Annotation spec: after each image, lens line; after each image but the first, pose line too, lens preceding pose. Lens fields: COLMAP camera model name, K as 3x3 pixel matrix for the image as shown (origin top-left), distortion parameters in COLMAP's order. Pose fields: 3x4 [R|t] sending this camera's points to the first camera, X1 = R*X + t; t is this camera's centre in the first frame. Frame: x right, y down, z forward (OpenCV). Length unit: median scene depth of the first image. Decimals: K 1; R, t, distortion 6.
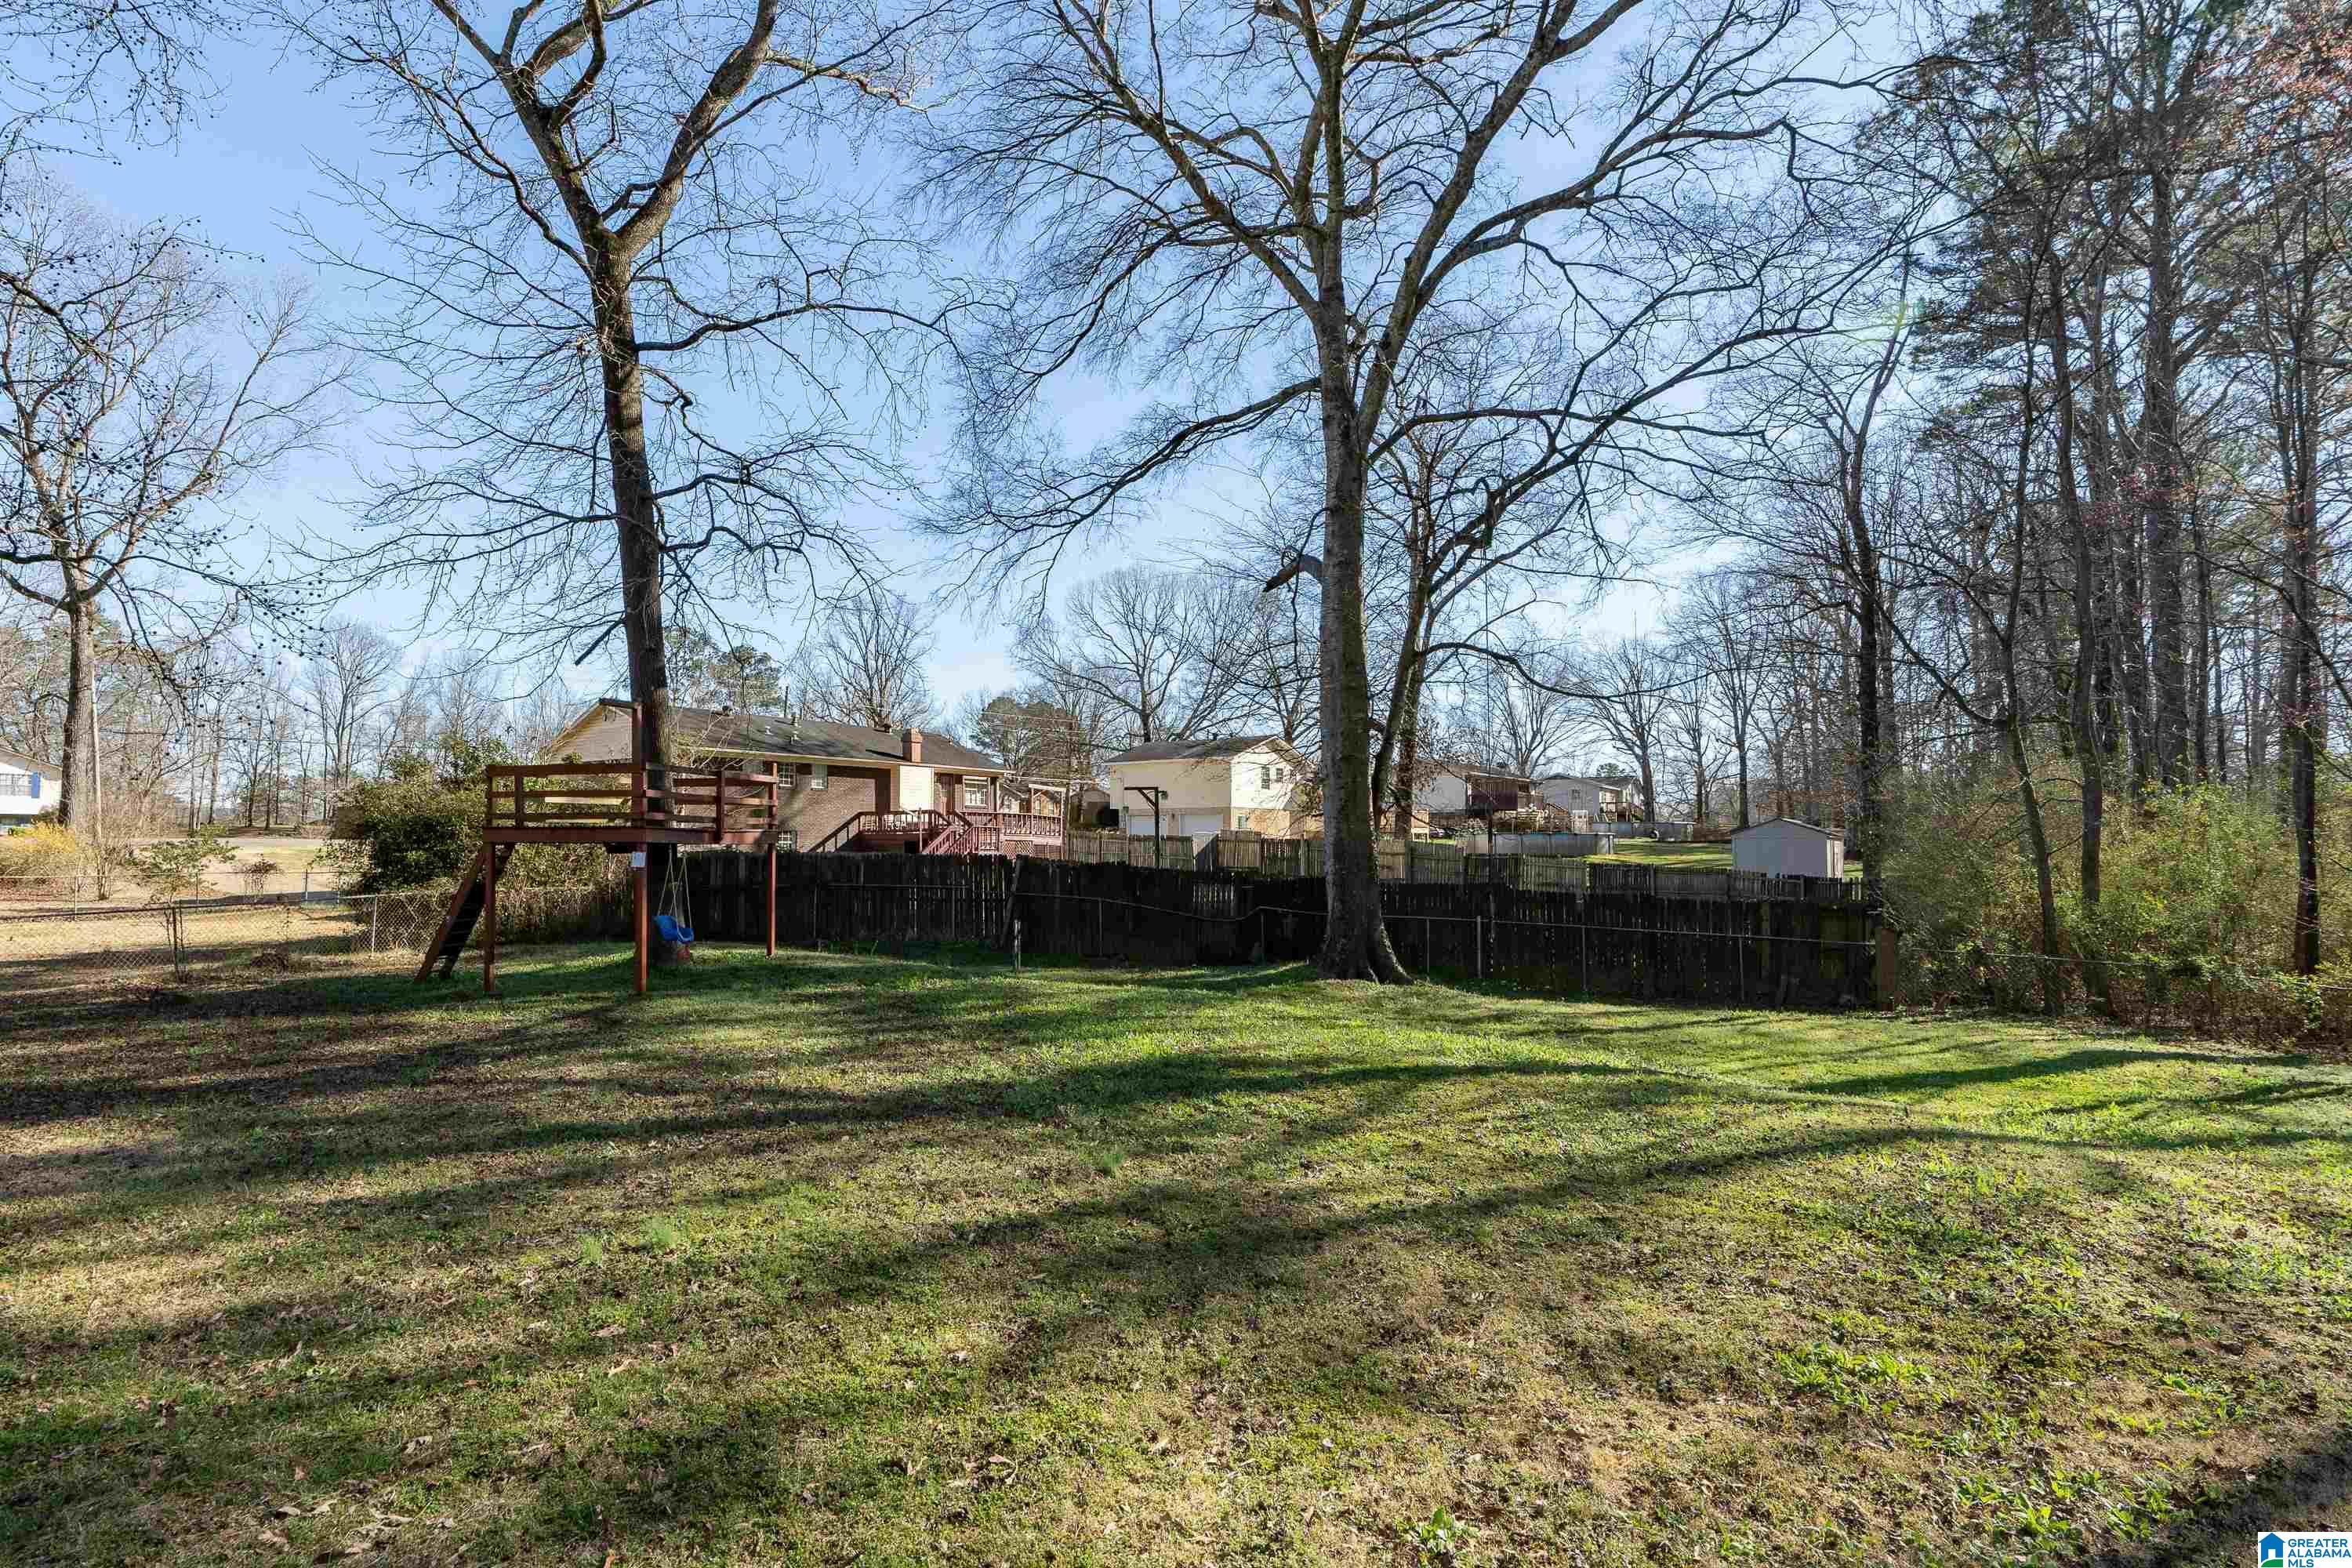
lens RADIAL K [[1328.3, 0, 1057.2], [0, 1328.3, 777.1], [0, 0, 1]] dist [0.001408, 0.003292]
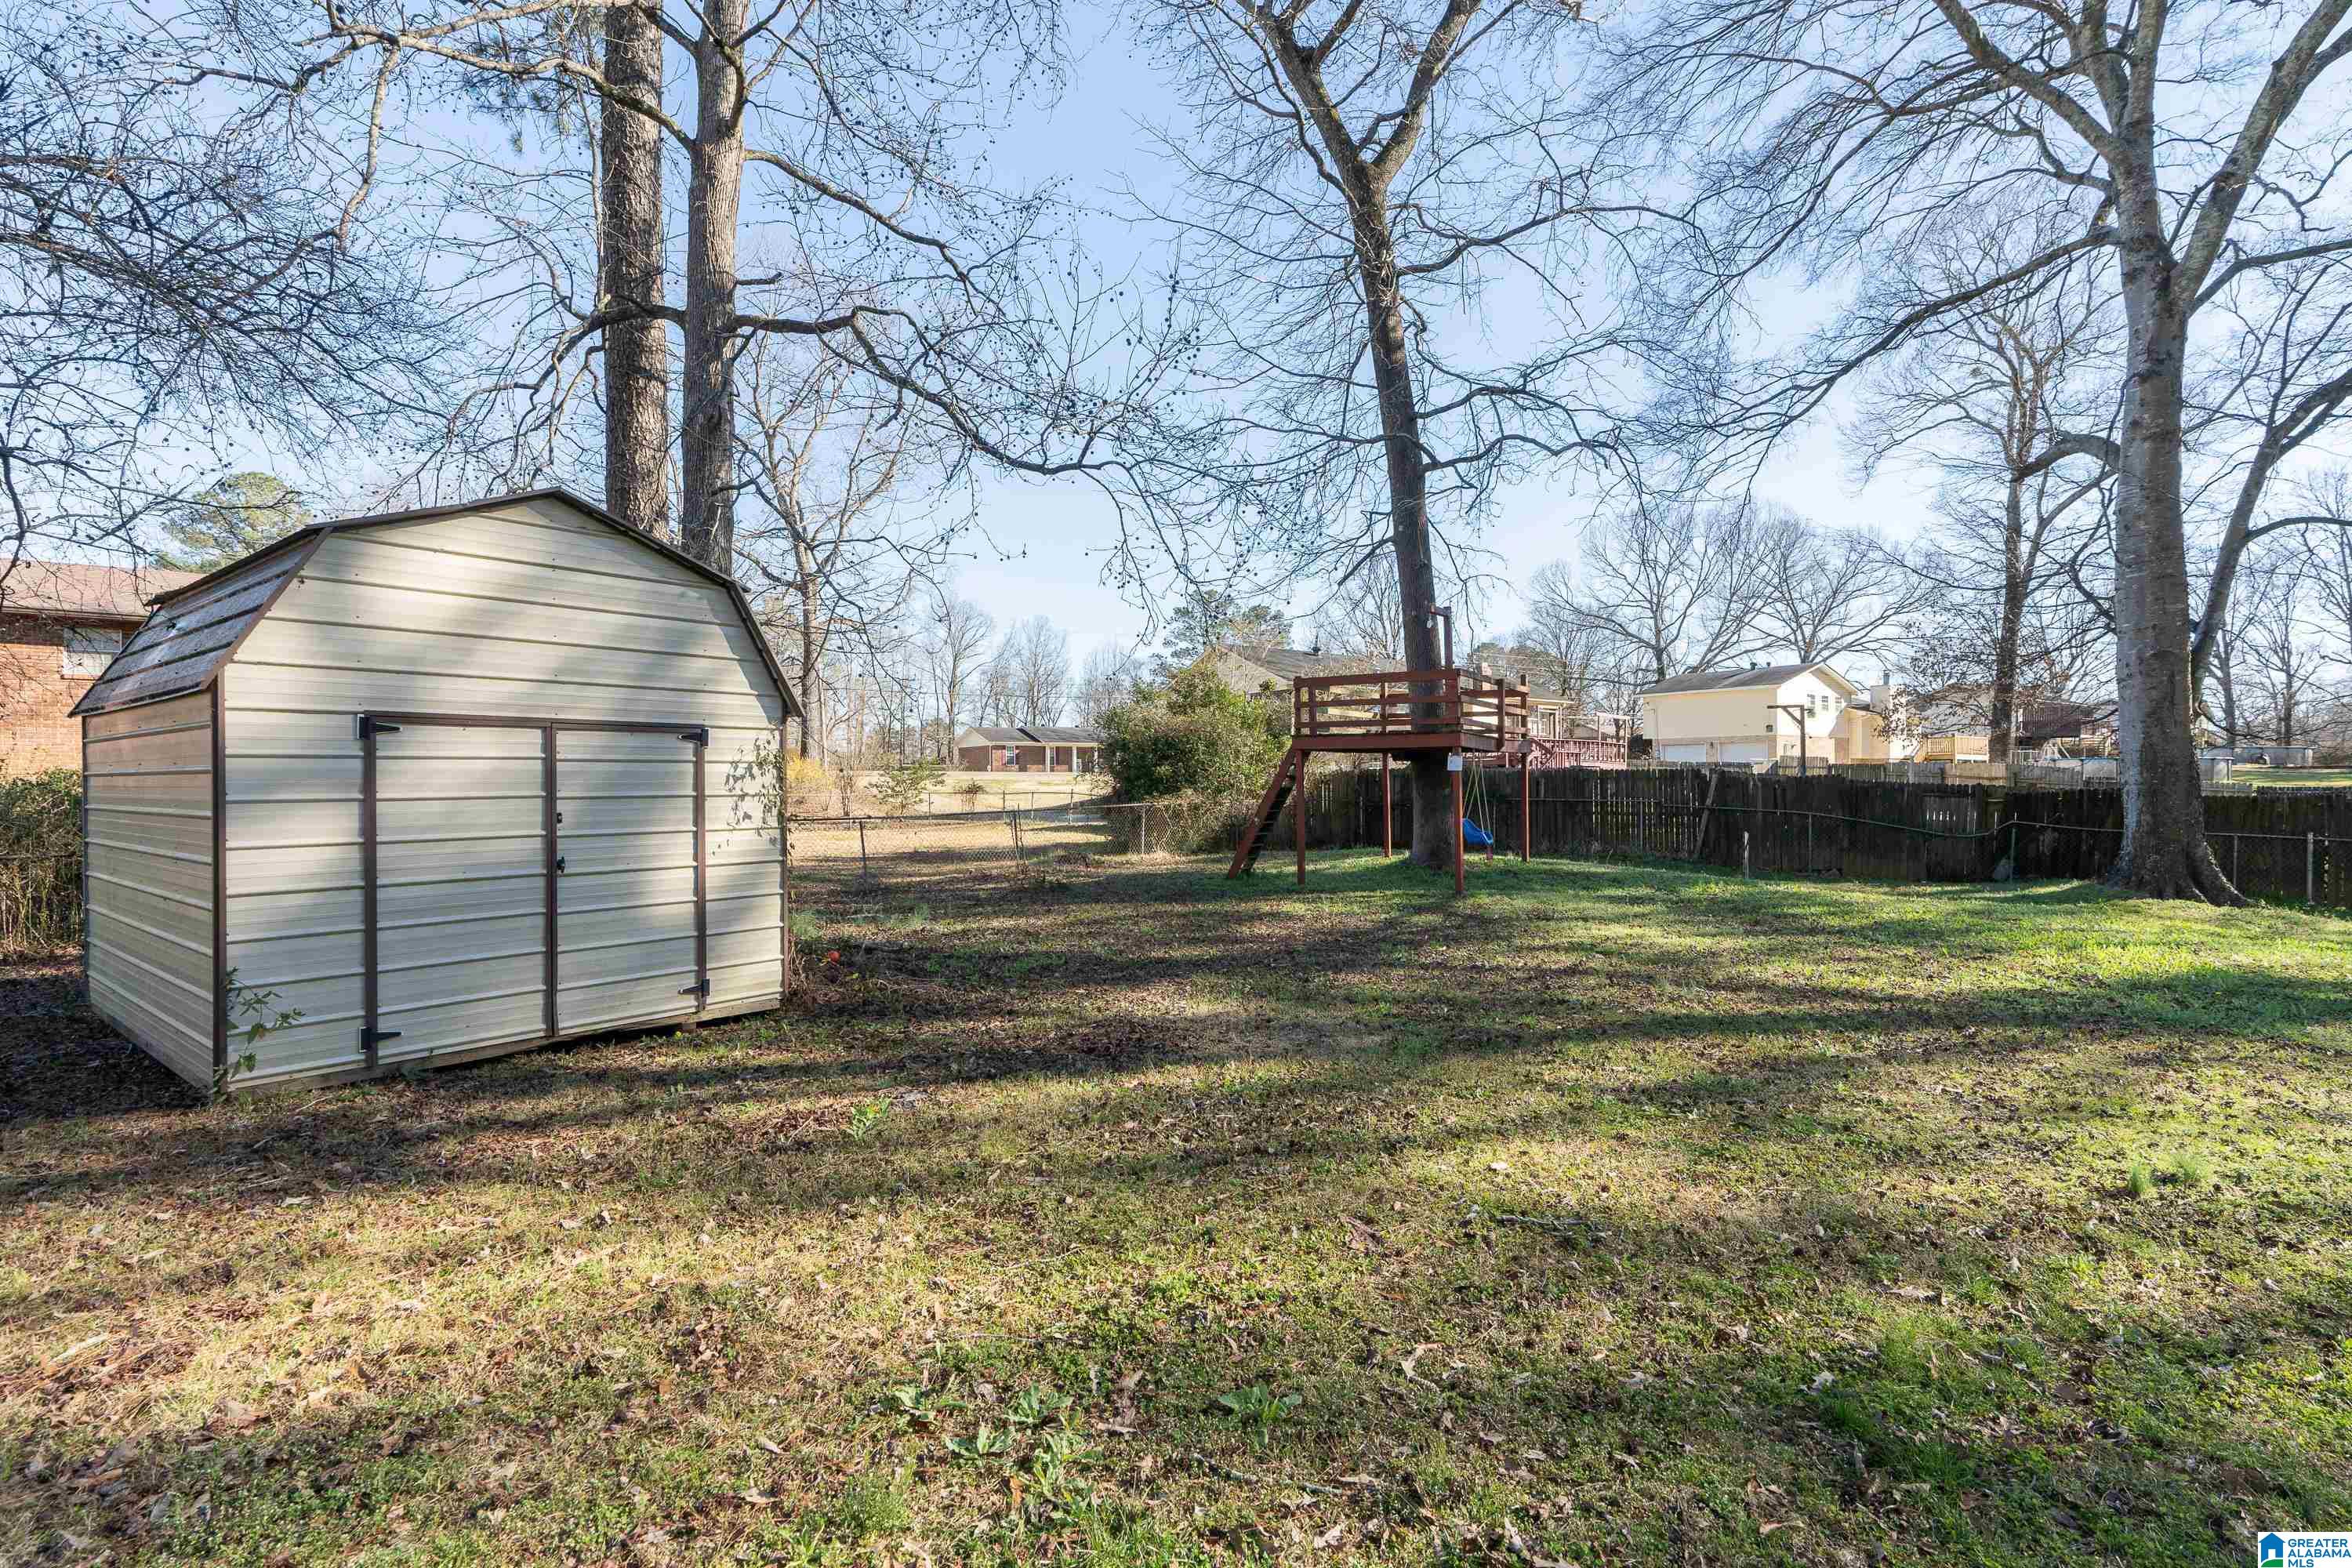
lens RADIAL K [[1164.7, 0, 1165.0], [0, 1164.7, 786.4], [0, 0, 1]] dist [0.000567, 0.000350]
pose [[0.959112, -0.002886, -0.283012, -0.199431], [0.018290, 0.998490, 0.051802, 0.021397], [0.282435, -0.054860, 0.957717, 0.051606]]
